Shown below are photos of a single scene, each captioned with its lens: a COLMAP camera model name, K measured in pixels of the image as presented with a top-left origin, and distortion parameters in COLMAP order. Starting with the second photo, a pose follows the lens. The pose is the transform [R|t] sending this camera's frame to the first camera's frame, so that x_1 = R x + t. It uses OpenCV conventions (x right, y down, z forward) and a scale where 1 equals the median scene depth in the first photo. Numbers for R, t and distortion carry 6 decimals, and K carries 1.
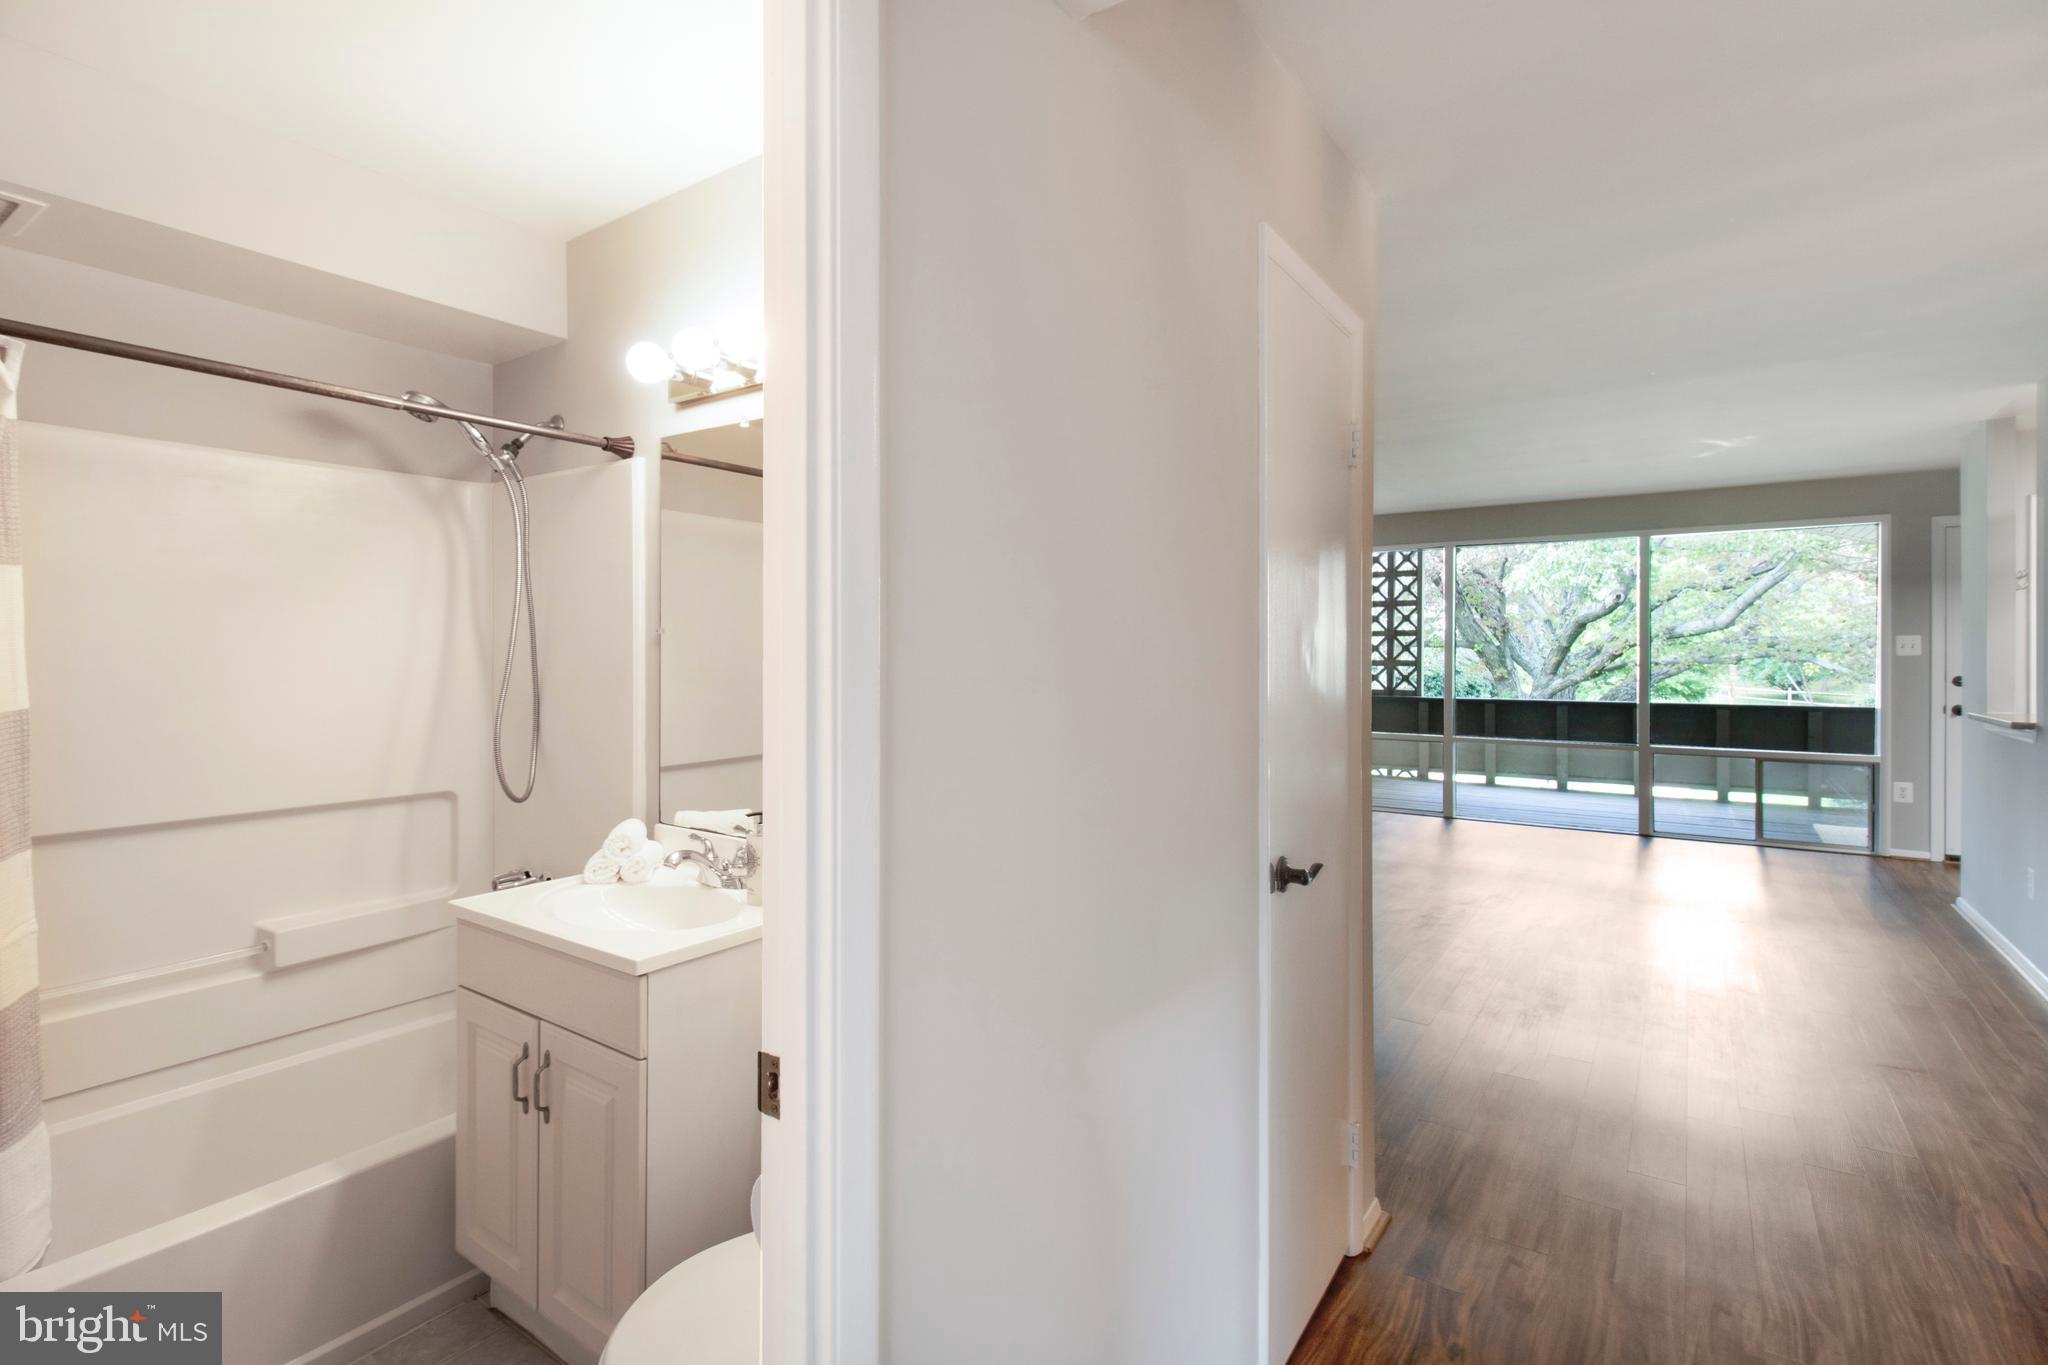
lens RADIAL K [[957.6, 0, 992.8], [0, 957.6, 653.6], [0, 0, 1]] dist [0.014691, -0.014623]
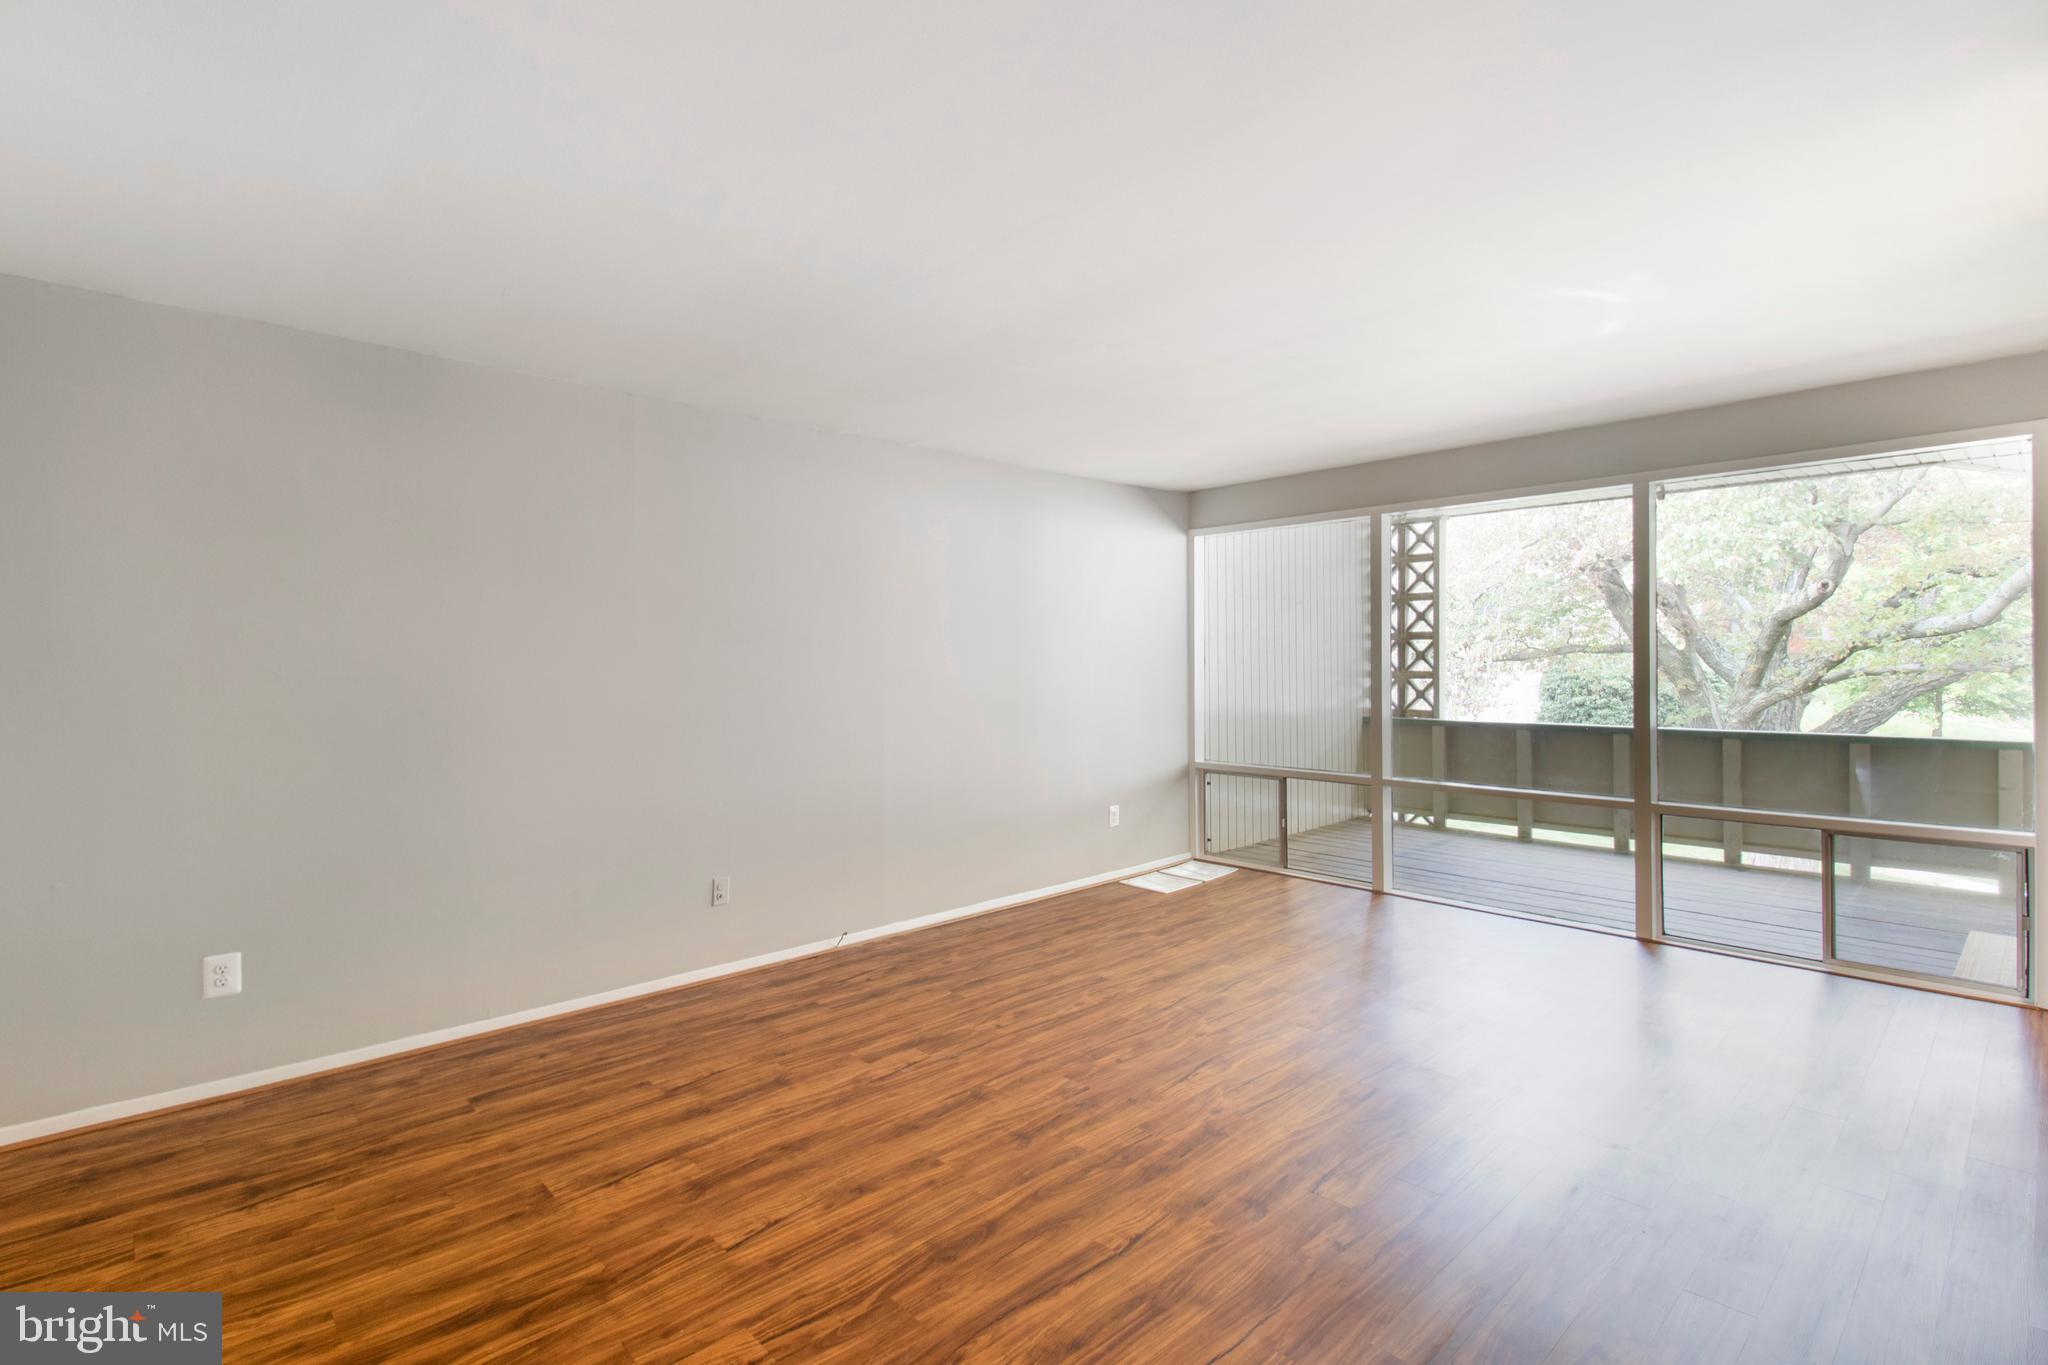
lens RADIAL K [[957.6, 0, 992.8], [0, 957.6, 656.0], [0, 0, 1]] dist [0.014691, -0.014623]
pose [[0.977327, -0.007538, -0.211600, 0.259583], [0.005734, 0.999942, -0.009138, -0.000013], [0.211656, 0.007717, 0.977314, 0.180643]]
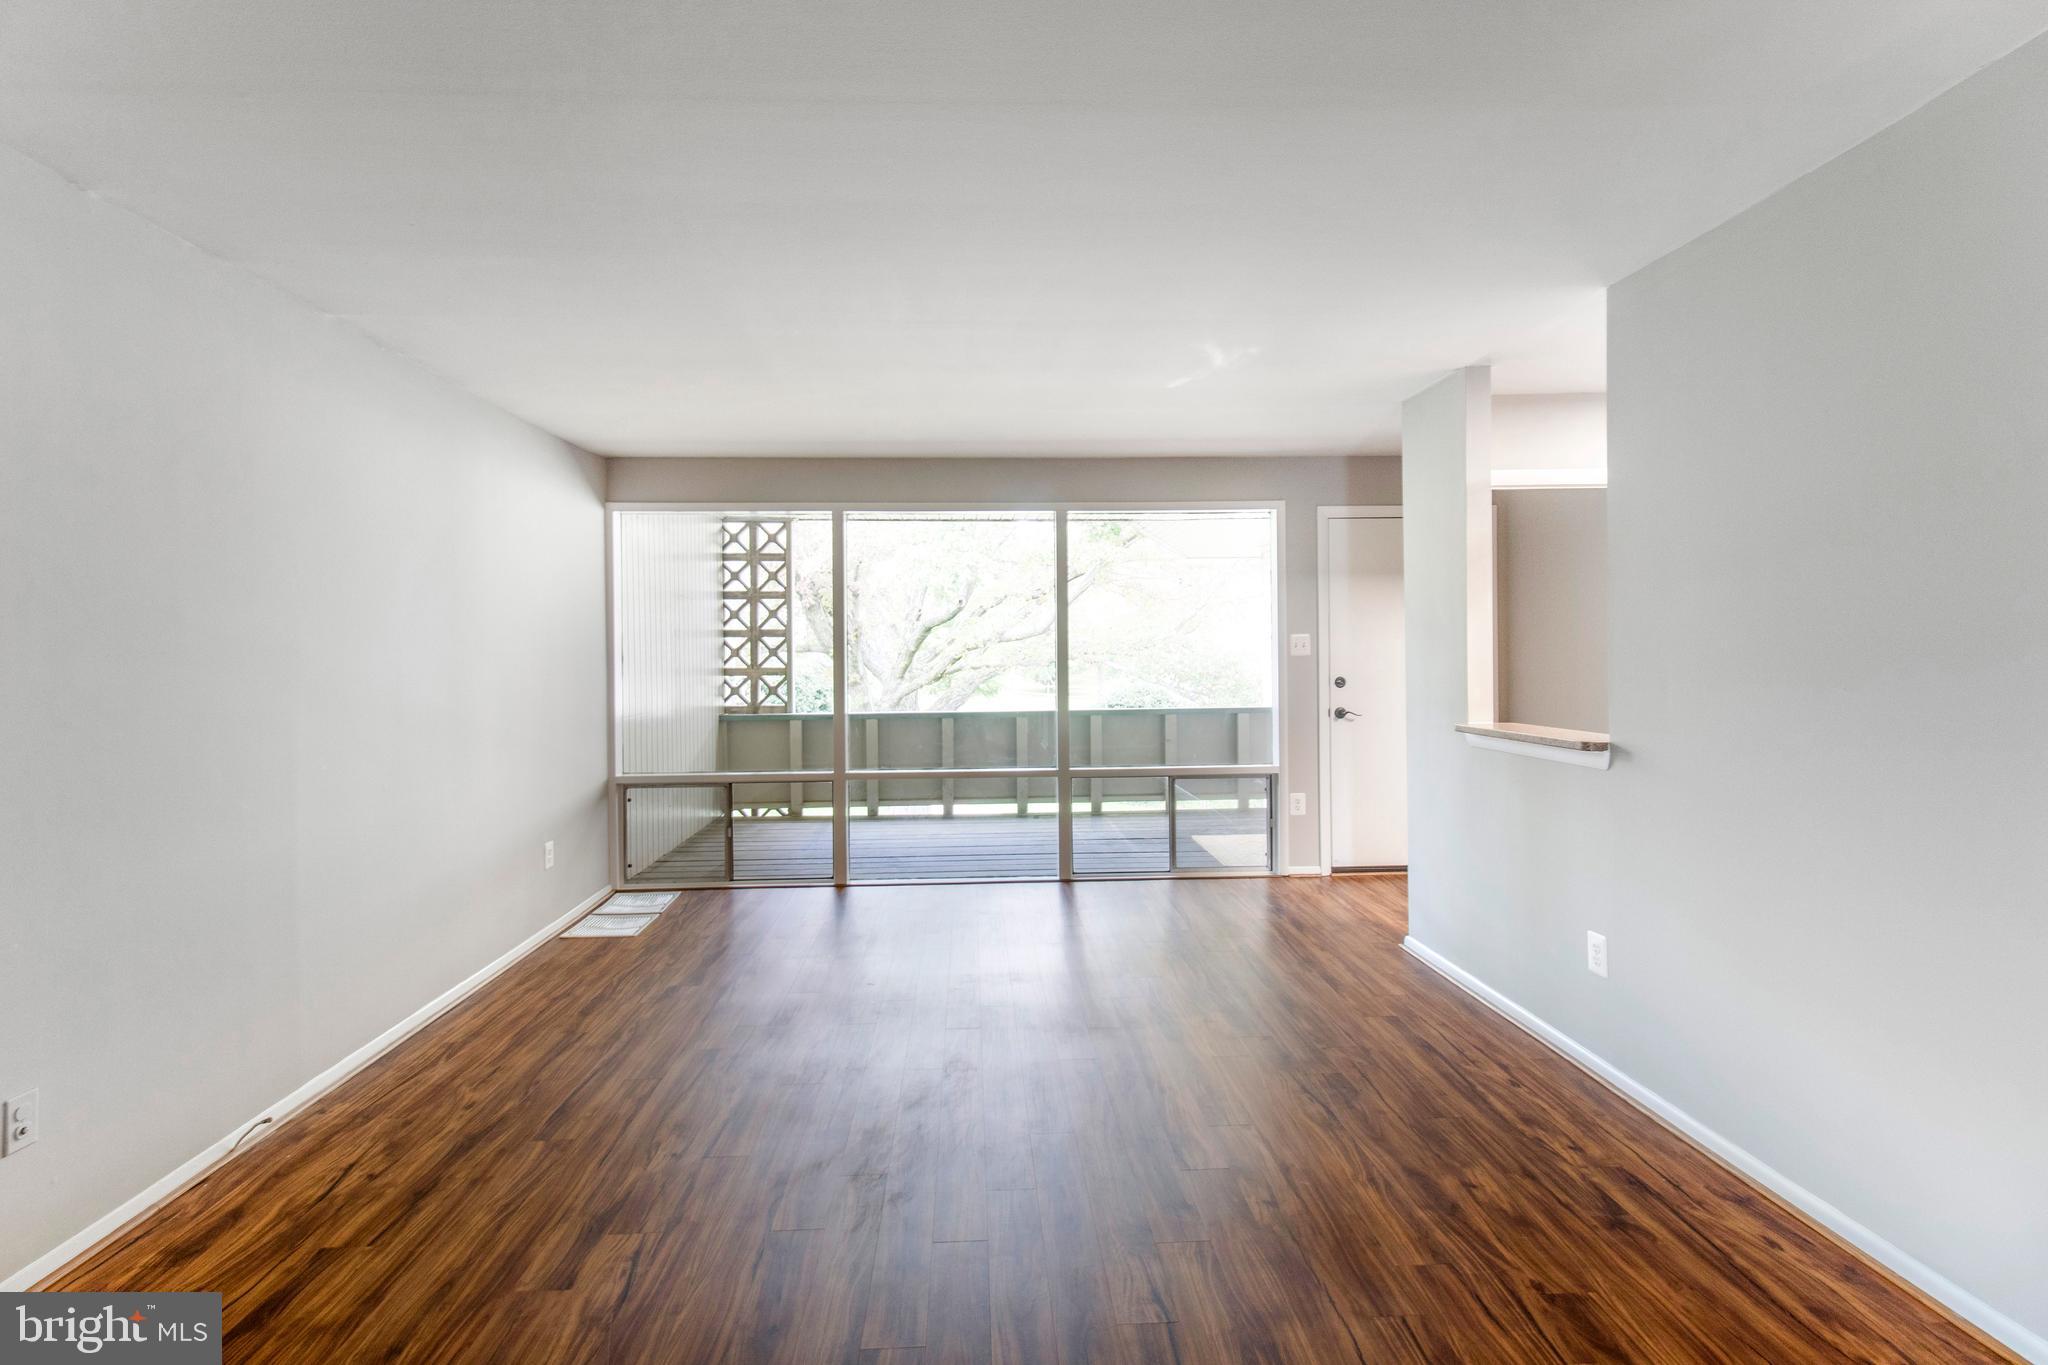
lens RADIAL K [[957.6, 0, 1017.7], [0, 957.6, 648.0], [0, 0, 1]] dist [0.014691, -0.014623]
pose [[0.780103, -0.002779, 0.625645, 0.097481], [0.010996, 0.999897, -0.009270, 0.000496], [-0.625554, 0.014111, 0.780053, 0.266876]]
